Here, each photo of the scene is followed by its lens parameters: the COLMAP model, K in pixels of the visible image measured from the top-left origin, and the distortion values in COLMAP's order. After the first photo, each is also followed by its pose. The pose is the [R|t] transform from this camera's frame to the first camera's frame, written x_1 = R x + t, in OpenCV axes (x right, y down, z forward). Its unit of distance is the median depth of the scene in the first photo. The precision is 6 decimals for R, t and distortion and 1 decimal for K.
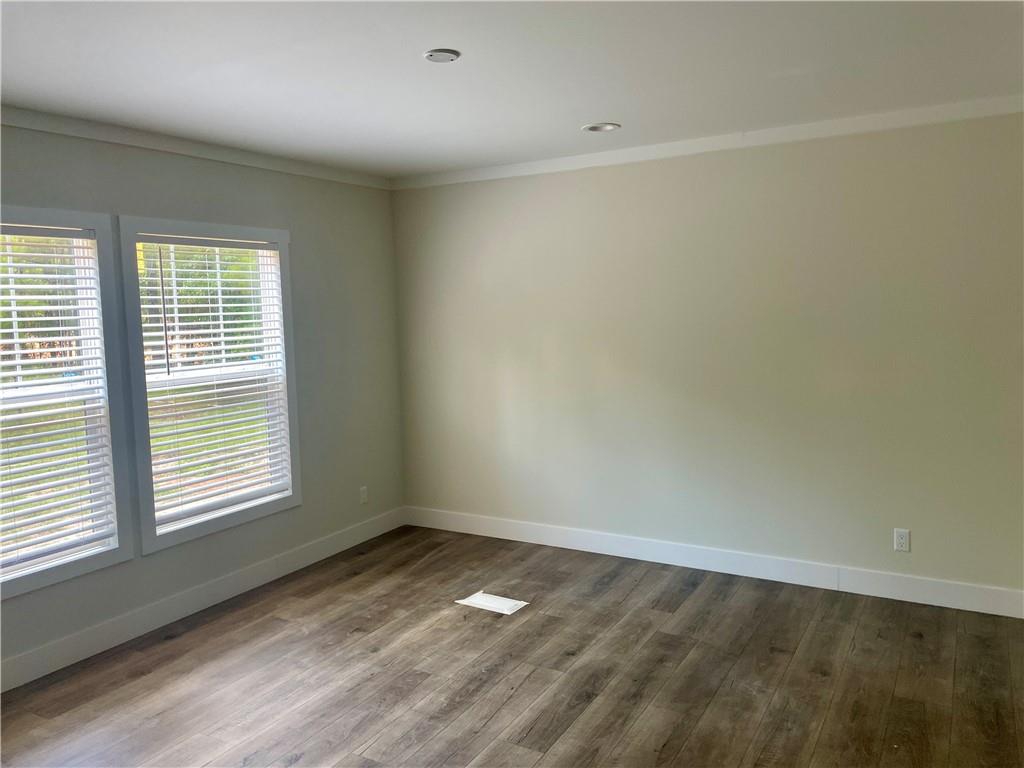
lens RADIAL K [[756.1, 0, 510.9], [0, 756.1, 377.2], [0, 0, 1]] dist [0.095000, -0.113203]
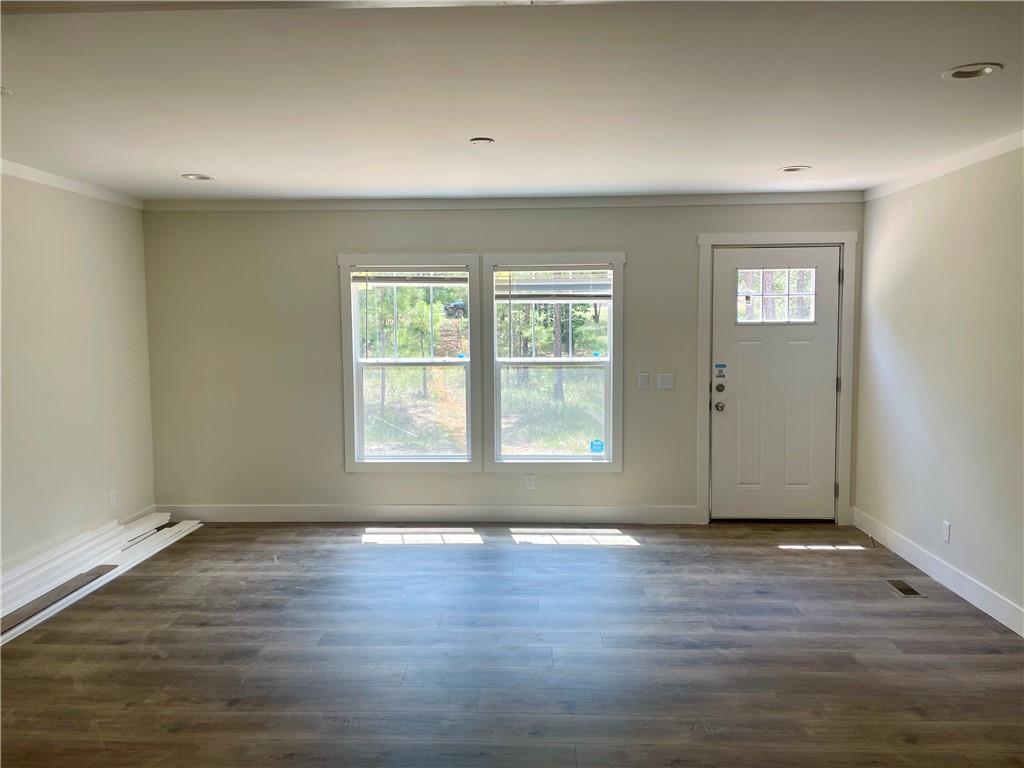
lens RADIAL K [[756.1, 0, 510.9], [0, 756.1, 377.2], [0, 0, 1]] dist [0.095000, -0.113203]
pose [[0.473608, 0.090561, -0.876067, 0.850206], [-0.096248, 0.994064, 0.050727, -0.015168], [0.875461, 0.060295, 0.479513, 0.167179]]
